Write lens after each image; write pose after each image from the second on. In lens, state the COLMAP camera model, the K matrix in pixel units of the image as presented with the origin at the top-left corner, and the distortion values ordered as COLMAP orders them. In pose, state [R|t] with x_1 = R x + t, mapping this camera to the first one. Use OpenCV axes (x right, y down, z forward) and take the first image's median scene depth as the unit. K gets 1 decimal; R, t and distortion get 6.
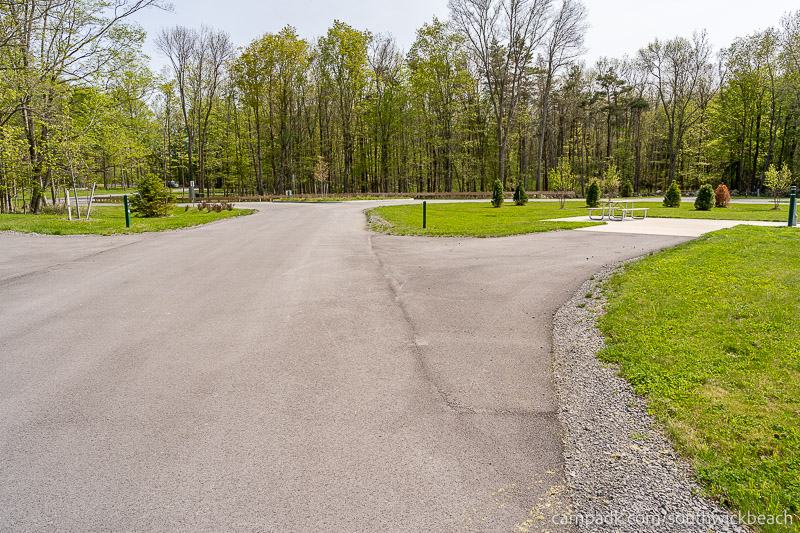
lens RADIAL K [[554.6, 0, 384.0], [0, 554.6, 266.3], [0, 0, 1]] dist [0.002655, 0.002941]
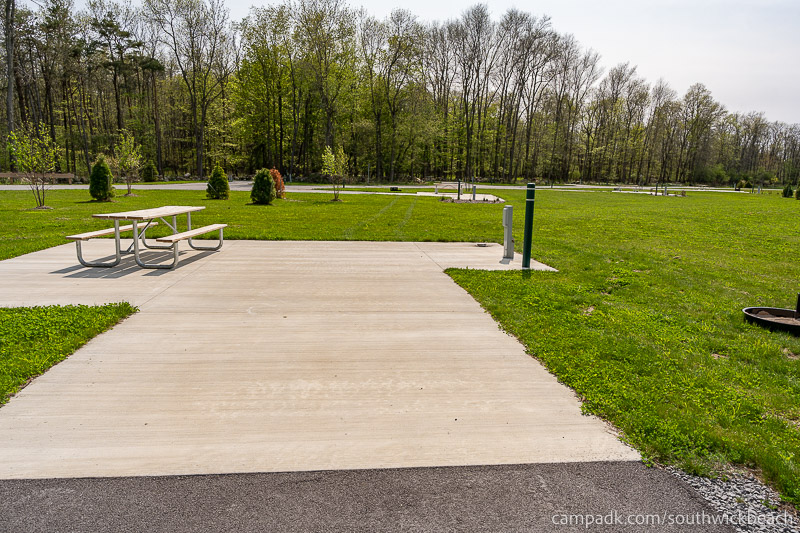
lens RADIAL K [[543.8, 0, 403.6], [0, 543.8, 259.8], [0, 0, 1]] dist [-0.001495, 0.005655]
pose [[0.659885, -0.102141, 0.744392, 0.083089], [0.082910, 0.994566, 0.062971, -0.030711], [-0.746778, 0.020164, 0.664767, 0.206754]]
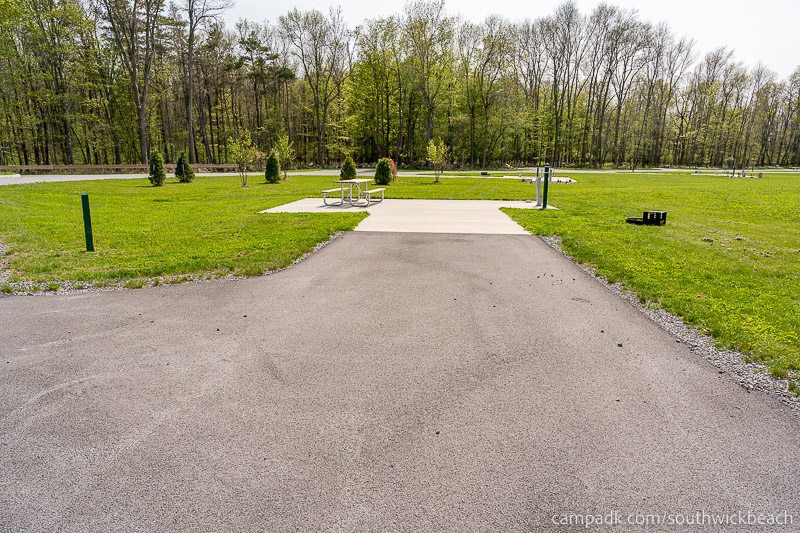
lens RADIAL K [[543.8, 0, 403.6], [0, 543.8, 259.8], [0, 0, 1]] dist [-0.001495, 0.005655]
pose [[0.779026, -0.106587, 0.617866, -0.003618], [0.079993, 0.994287, 0.070665, -0.018089], [-0.621868, -0.005625, 0.783102, 0.119647]]
